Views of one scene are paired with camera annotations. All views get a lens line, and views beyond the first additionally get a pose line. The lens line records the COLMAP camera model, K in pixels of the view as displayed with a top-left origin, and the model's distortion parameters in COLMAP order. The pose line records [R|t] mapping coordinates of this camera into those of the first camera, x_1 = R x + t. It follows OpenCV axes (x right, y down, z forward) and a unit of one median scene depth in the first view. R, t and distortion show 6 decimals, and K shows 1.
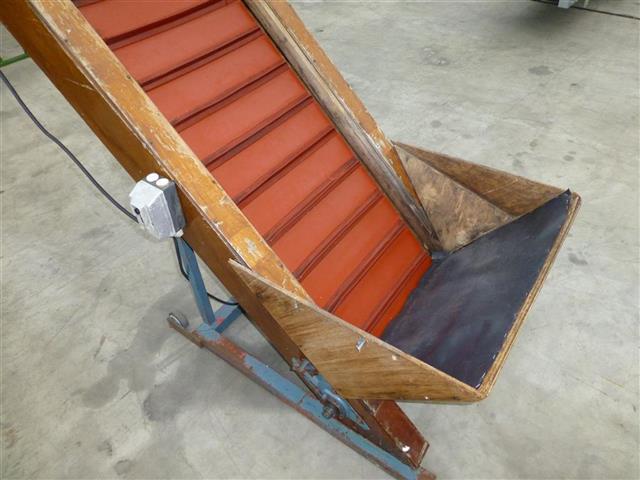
lens RADIAL K [[467.6, 0, 320.0], [0, 467.6, 240.0], [0, 0, 1]] dist [-0.002532, -0.029694]
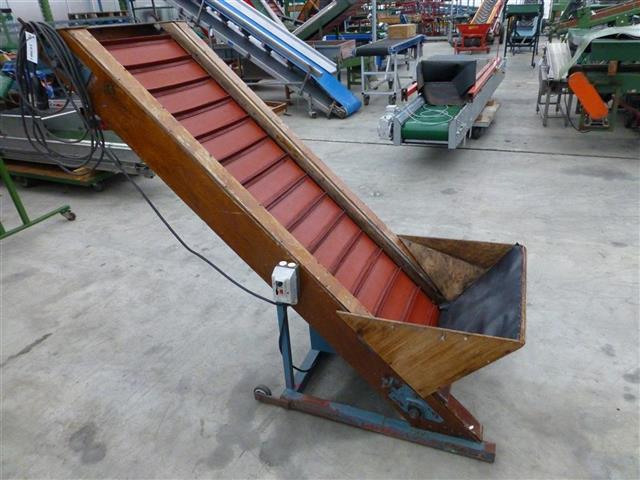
lens RADIAL K [[469.8, 0, 321.5], [0, 469.8, 237.1], [0, 0, 1]] dist [-0.037605, 0.047547]
pose [[0.969941, -0.121441, 0.210871, -0.397379], [0.180601, 0.940036, -0.289338, 0.185338], [-0.163088, 0.318724, 0.933711, -0.361539]]
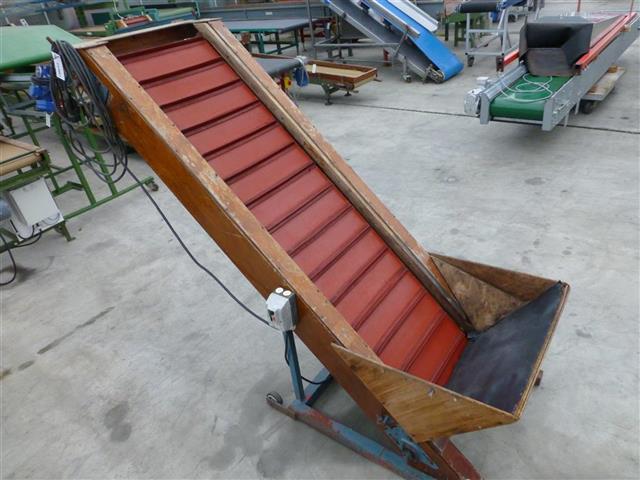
lens RADIAL K [[467.6, 0, 320.0], [0, 467.6, 240.0], [0, 0, 1]] dist [-0.002532, -0.029694]
pose [[0.997481, -0.064569, -0.029360, -0.123065], [0.056853, 0.975314, -0.213379, 0.027982], [0.042413, 0.211173, 0.976528, -0.372328]]
